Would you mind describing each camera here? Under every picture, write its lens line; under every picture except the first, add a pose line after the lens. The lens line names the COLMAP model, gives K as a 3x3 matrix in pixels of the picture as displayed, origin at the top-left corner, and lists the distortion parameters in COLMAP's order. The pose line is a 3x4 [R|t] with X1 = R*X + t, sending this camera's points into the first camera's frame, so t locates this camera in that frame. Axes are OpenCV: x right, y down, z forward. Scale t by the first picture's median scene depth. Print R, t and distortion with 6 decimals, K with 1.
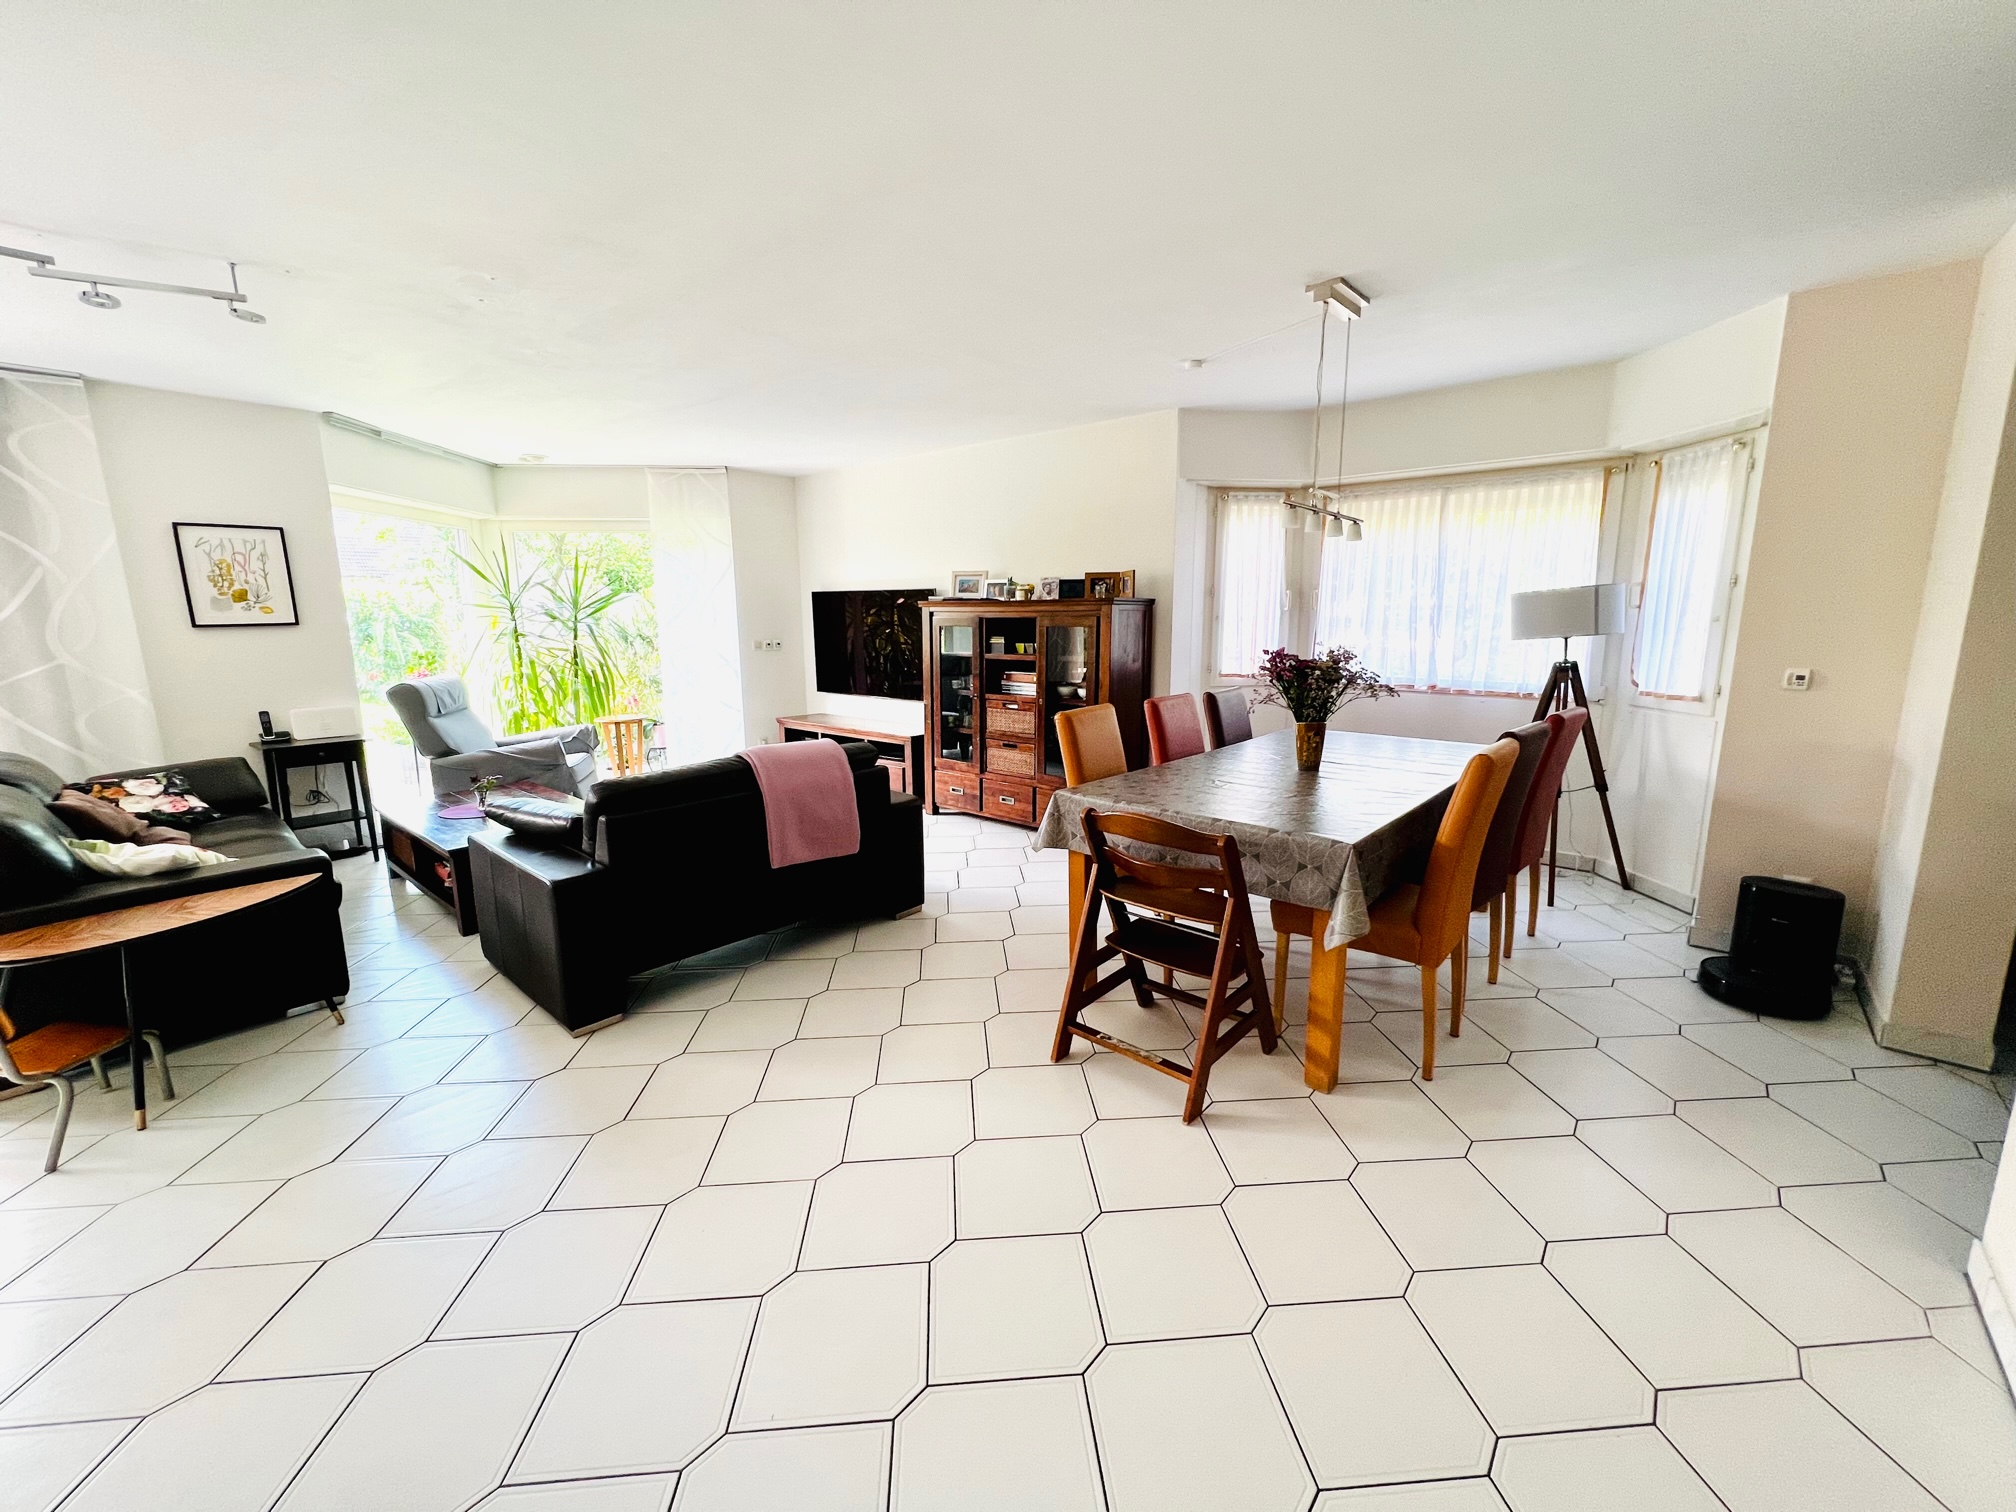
lens RADIAL K [[808.8, 0, 1007.4], [0, 808.8, 755.8], [0, 0, 1]] dist [-0.006332, 0.000912]
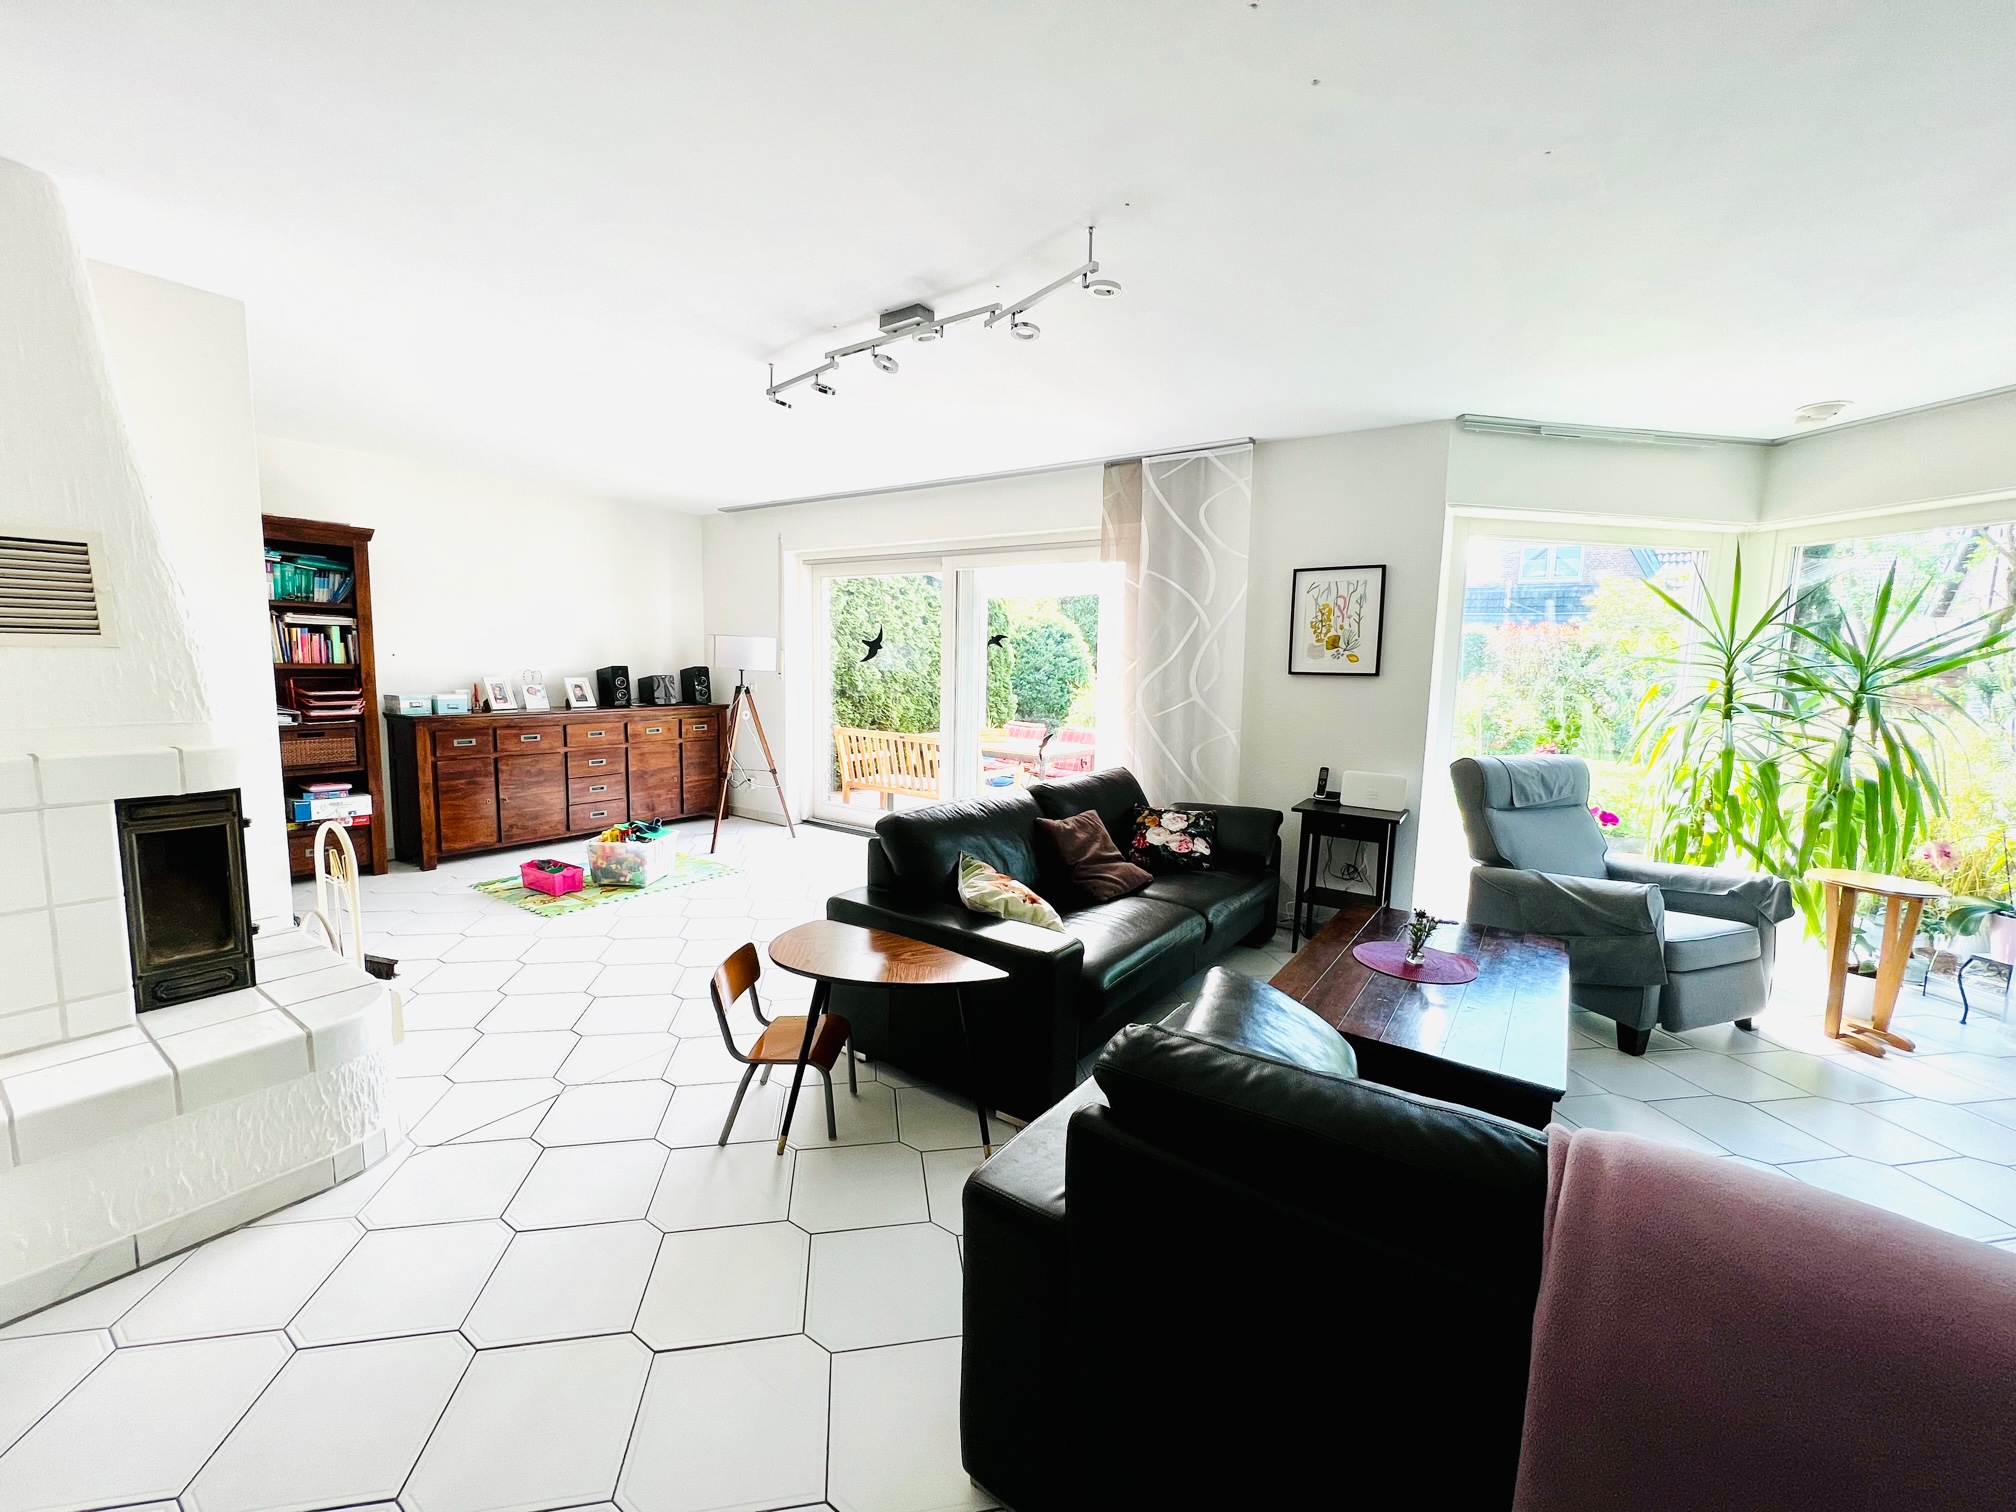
lens RADIAL K [[808.8, 0, 1007.5], [0, 808.8, 755.3], [0, 0, 1]] dist [-0.006332, 0.000912]
pose [[0.102205, 0.127877, -0.986510, -0.056546], [-0.201162, 0.973871, 0.105398, -0.093208], [0.974212, 0.187676, 0.125259, 0.531546]]
